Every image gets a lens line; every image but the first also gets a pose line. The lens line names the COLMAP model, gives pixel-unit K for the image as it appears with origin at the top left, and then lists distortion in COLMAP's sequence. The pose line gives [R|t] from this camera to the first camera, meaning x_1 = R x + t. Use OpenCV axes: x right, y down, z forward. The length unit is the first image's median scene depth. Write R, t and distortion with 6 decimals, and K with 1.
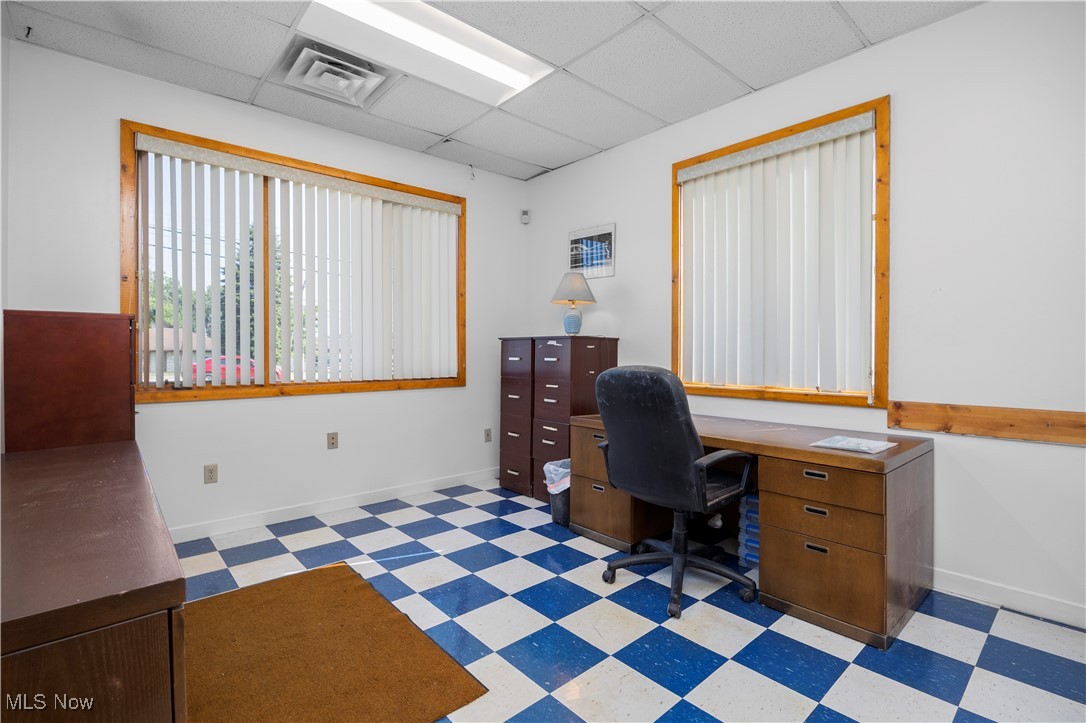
lens RADIAL K [[500.1, 0, 543.4], [0, 500.1, 355.0], [0, 0, 1]] dist [-0.016123, 0.000573]
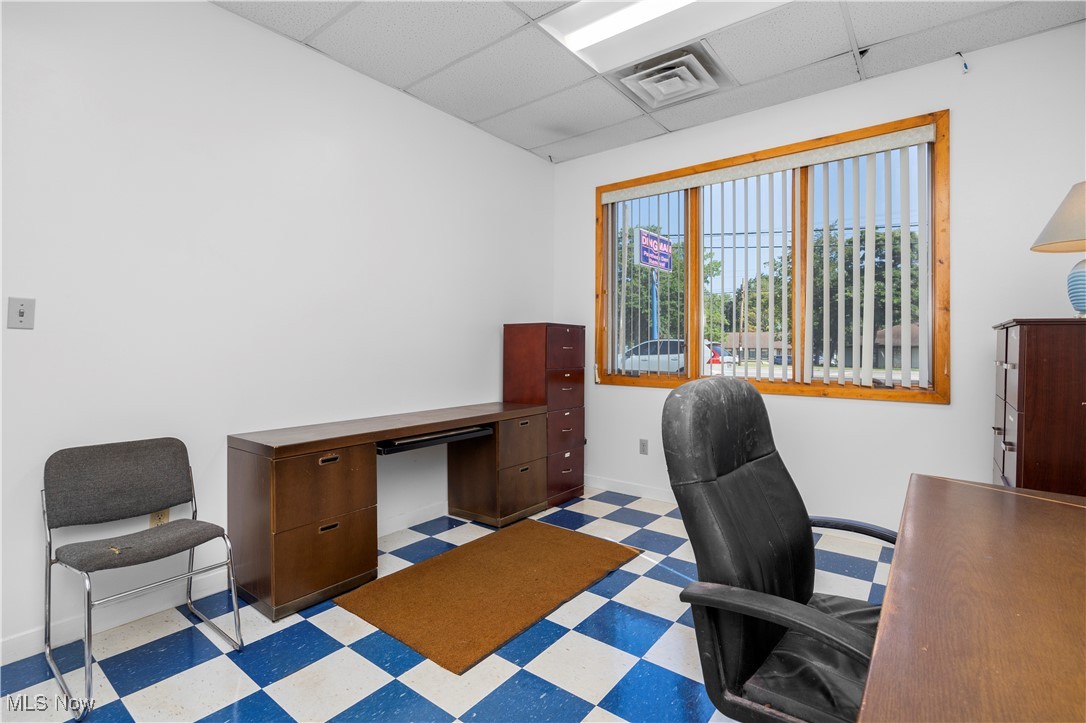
lens RADIAL K [[504.7, 0, 546.9], [0, 504.7, 341.3], [0, 0, 1]] dist [0.000667, 0.000047]
pose [[0.193872, -0.009341, -0.980982, 0.569795], [-0.013832, 0.999829, -0.012254, -0.003804], [0.980929, 0.015945, 0.193709, 0.572496]]
